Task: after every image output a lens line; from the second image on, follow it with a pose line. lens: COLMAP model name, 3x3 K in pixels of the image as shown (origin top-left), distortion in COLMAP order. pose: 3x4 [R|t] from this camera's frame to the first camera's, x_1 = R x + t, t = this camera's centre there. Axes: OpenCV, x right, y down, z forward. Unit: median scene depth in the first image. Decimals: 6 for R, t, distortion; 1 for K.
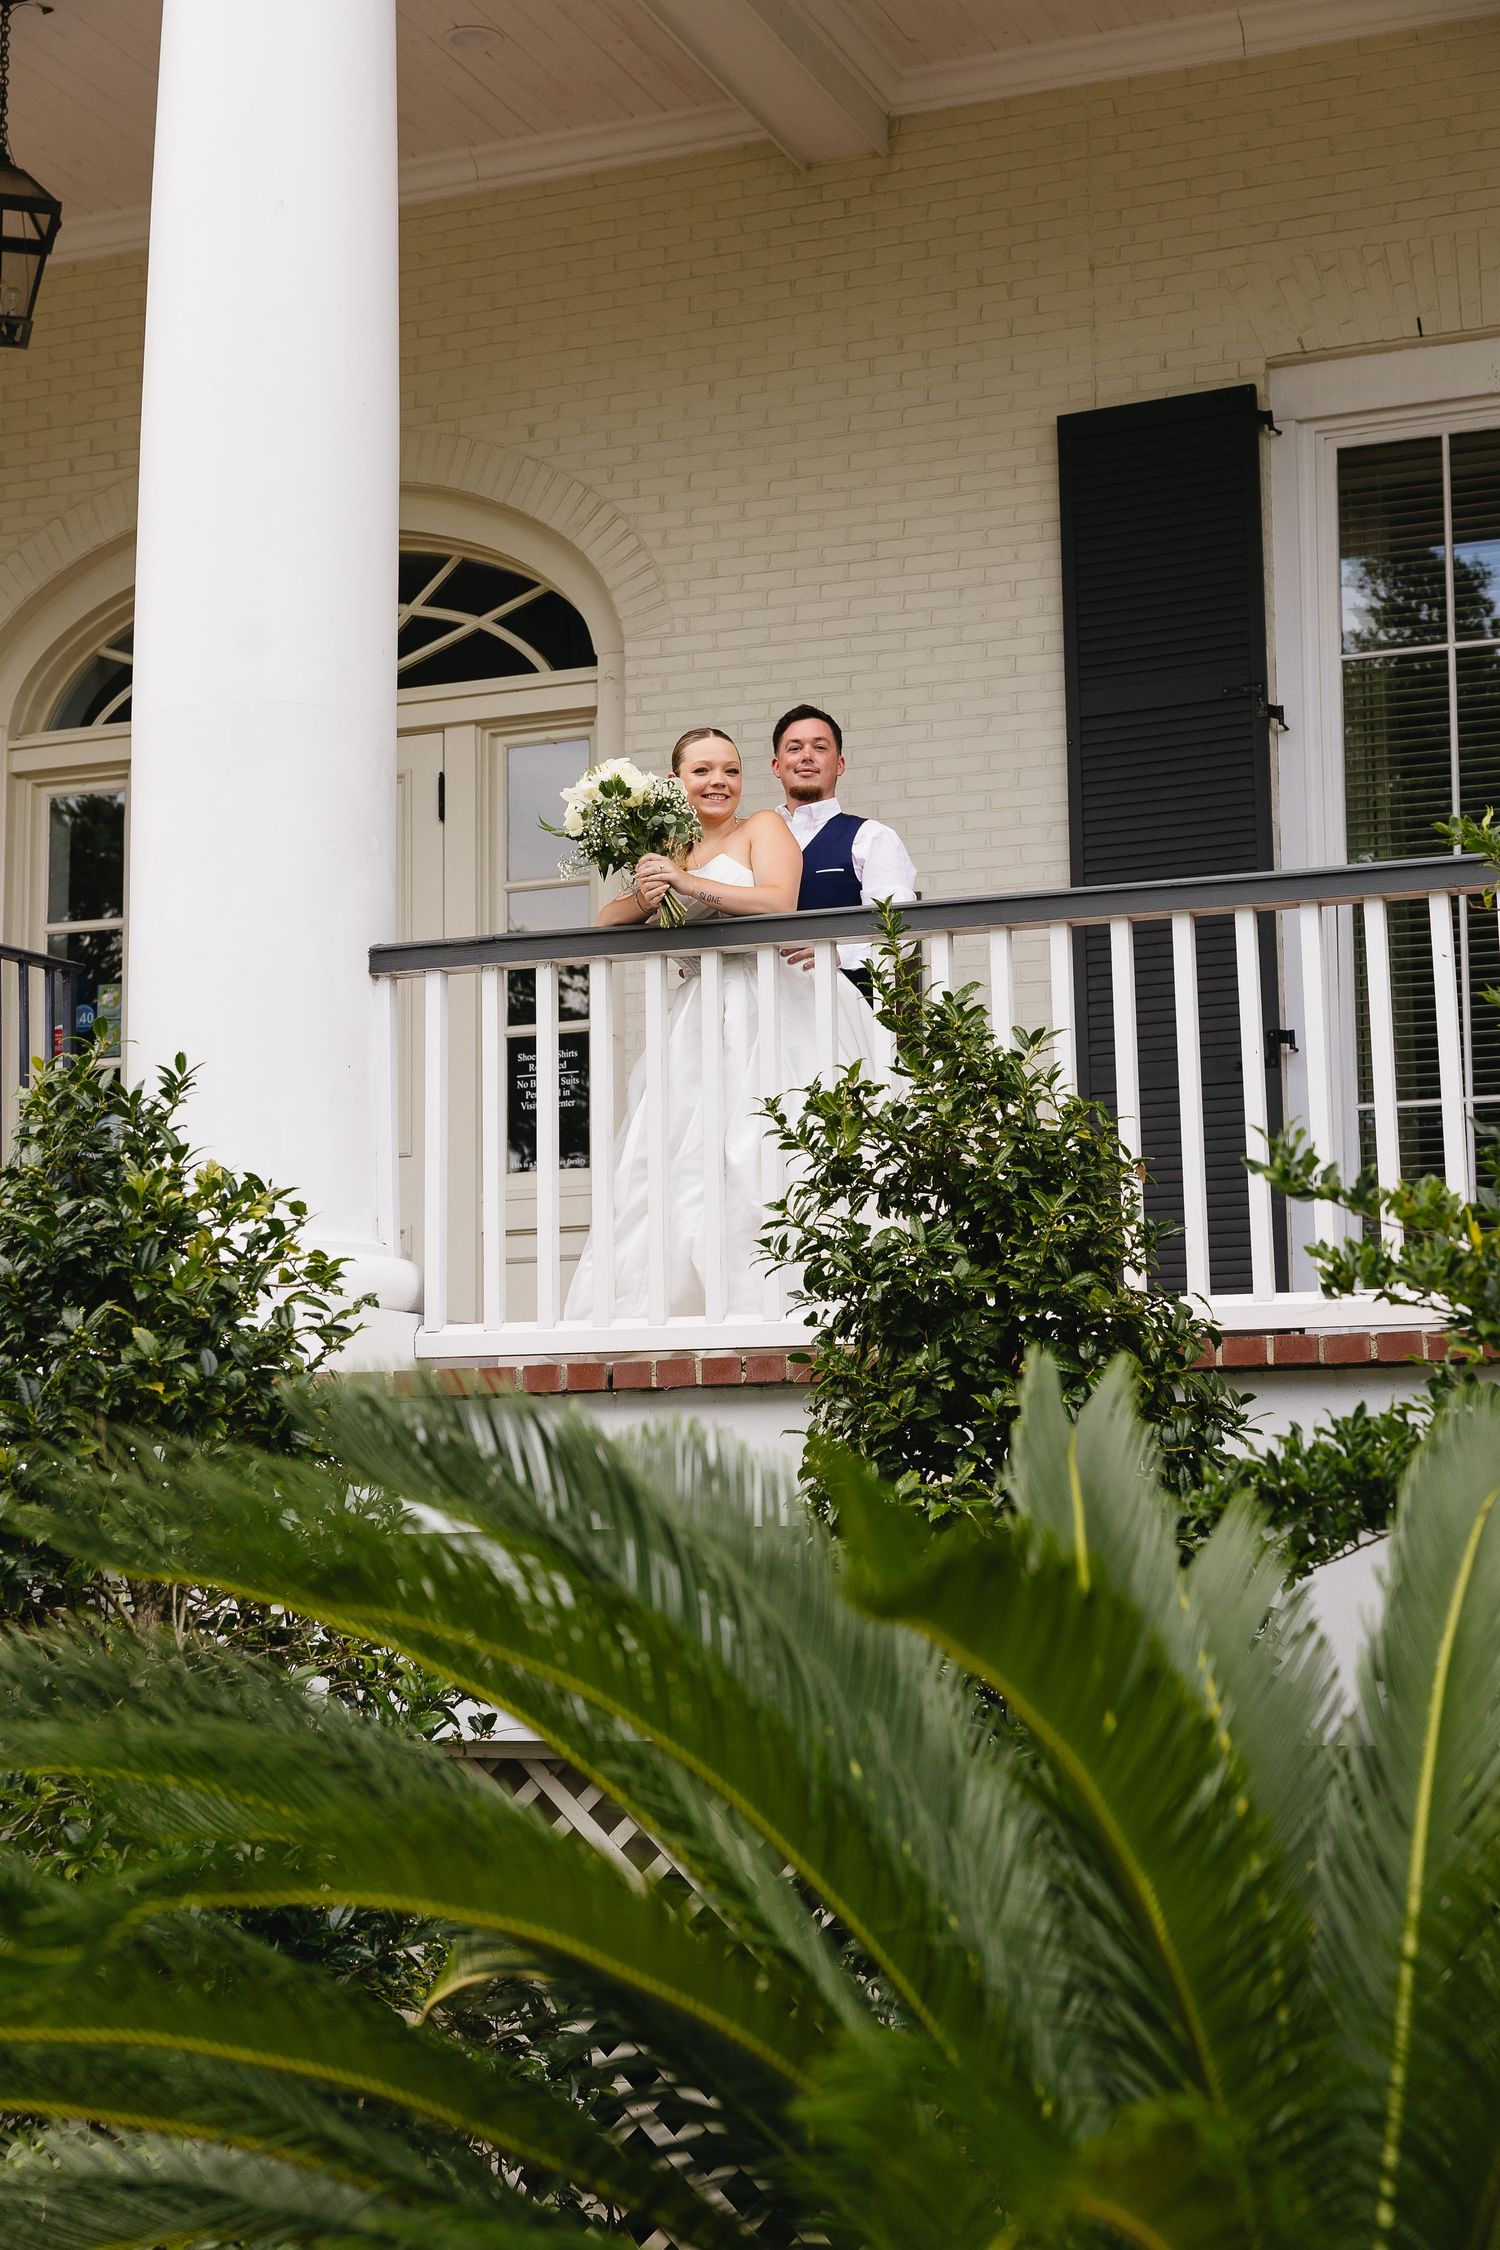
lens RADIAL K [[4187.4, 0, 743.4], [0, 4187.4, 1121.8], [0, 0, 1]] dist [-0.032818, 0.000000]
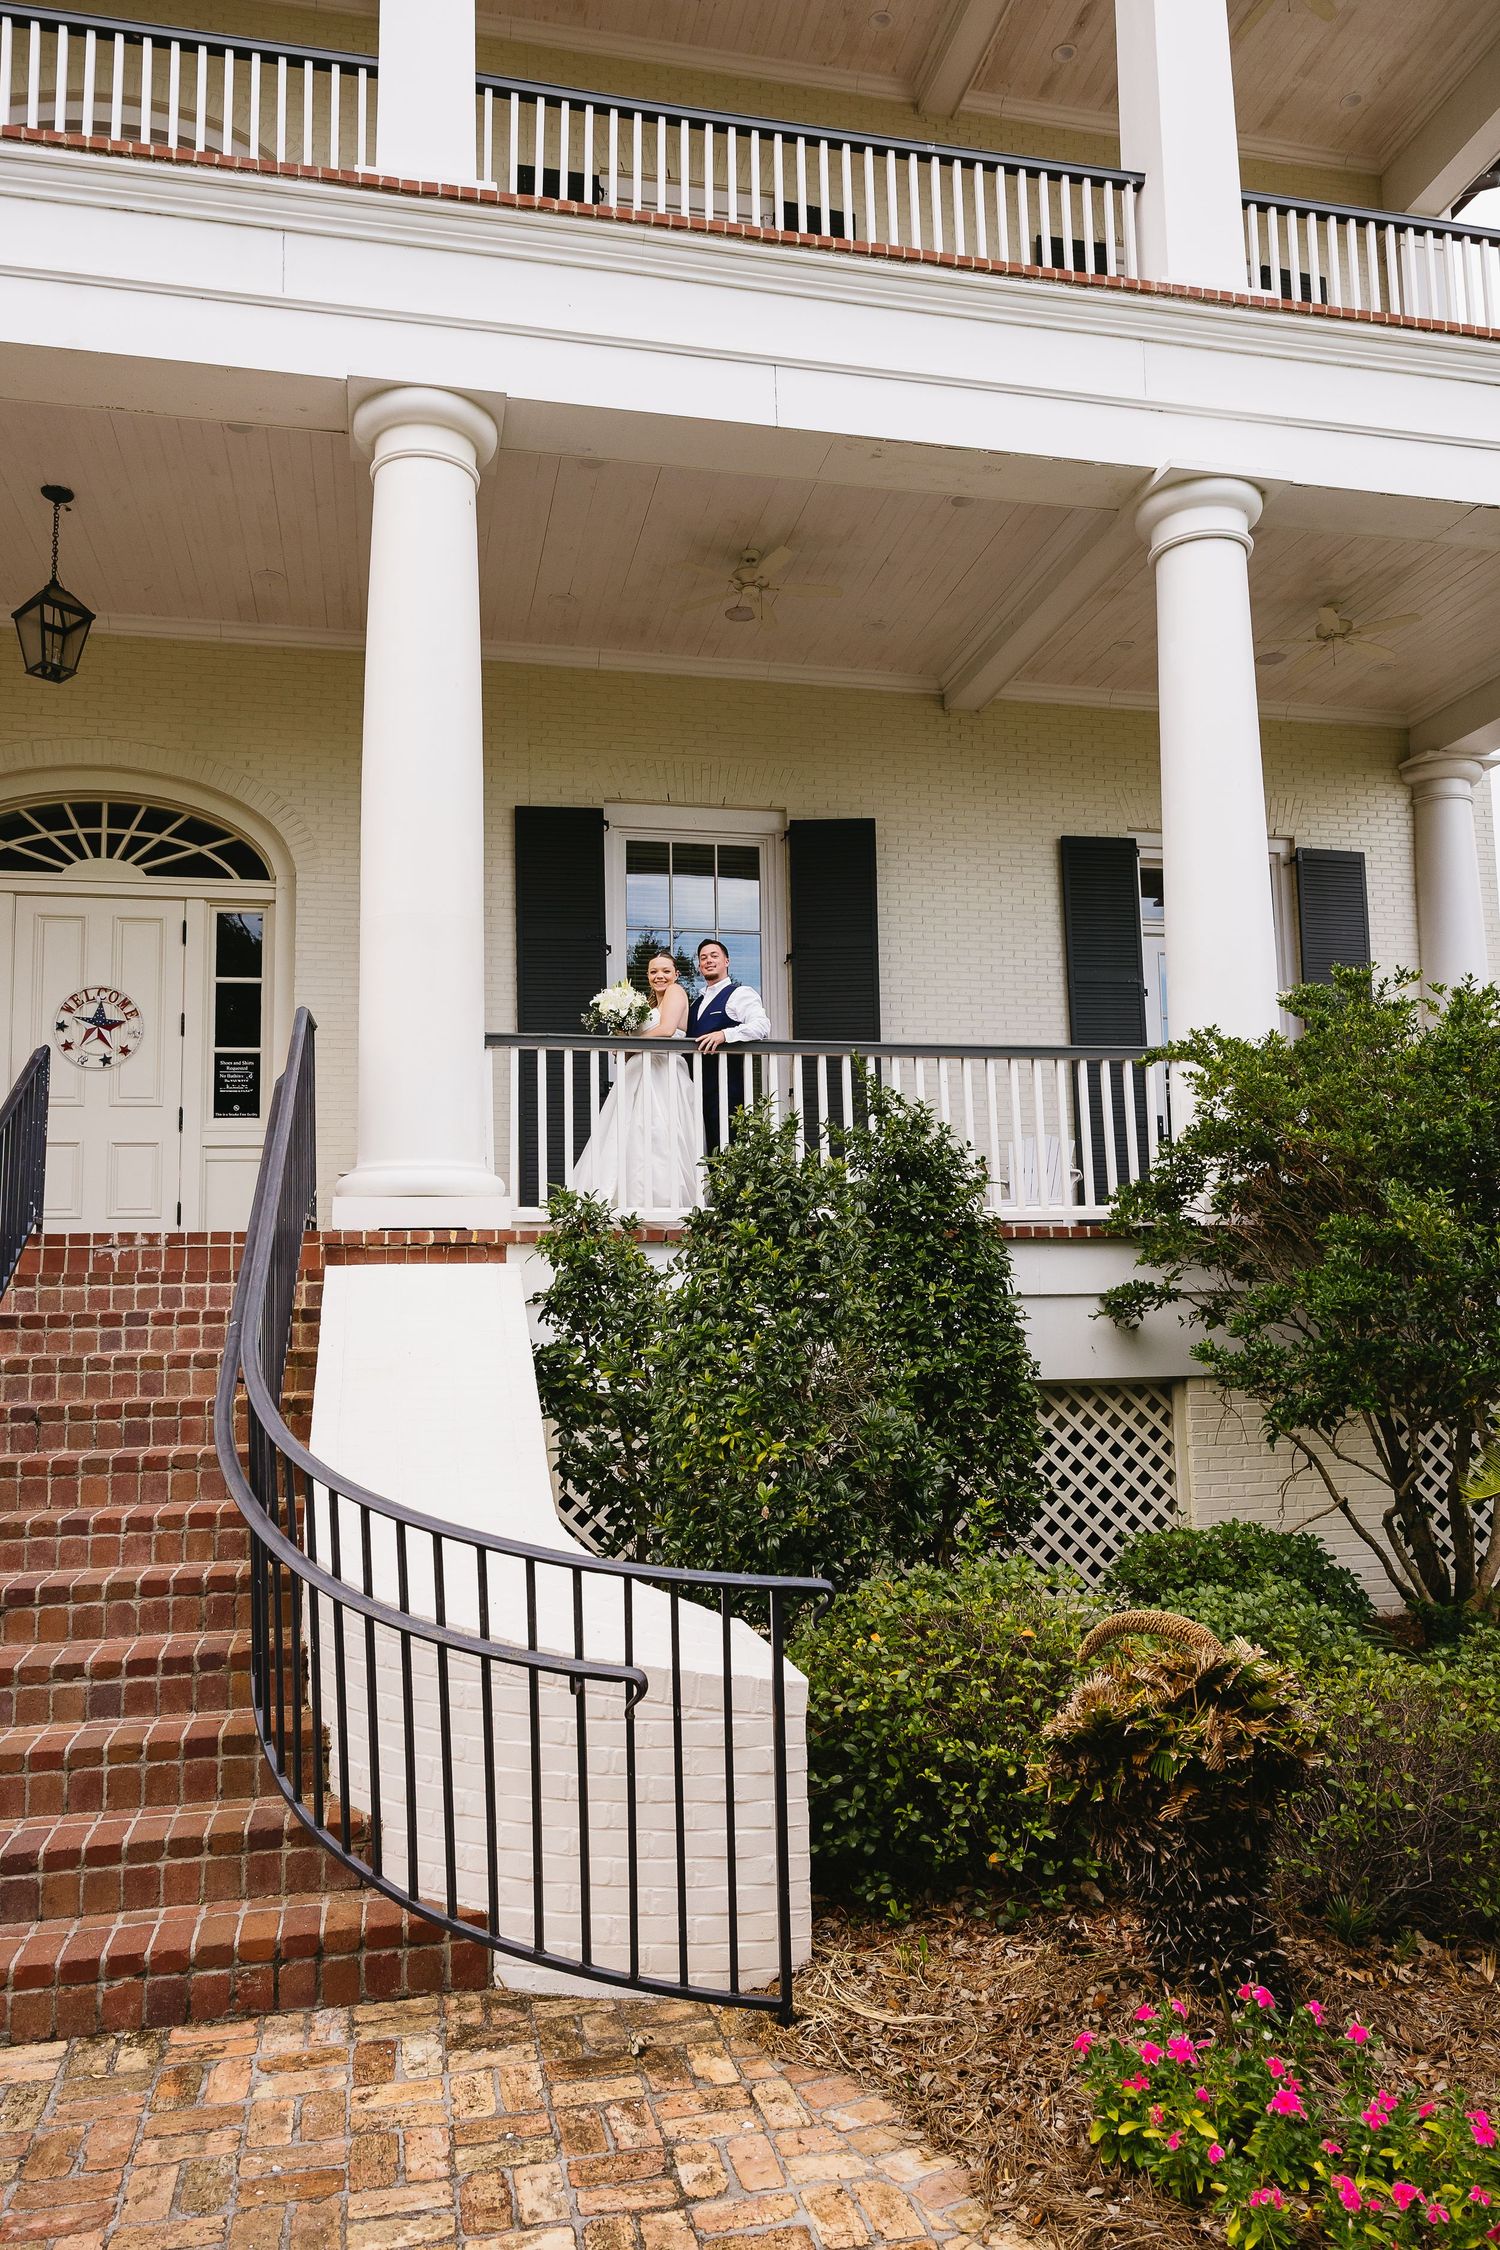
lens RADIAL K [[1534.7, 0, 733.9], [0, 1534.7, 1142.2], [0, 0, 1]] dist [-0.011184, -0.000770]
pose [[0.789208, 0.049063, 0.612164, -0.324104], [-0.067013, 0.997731, 0.006430, 0.002438], [-0.610459, -0.046097, 0.790705, 0.241432]]
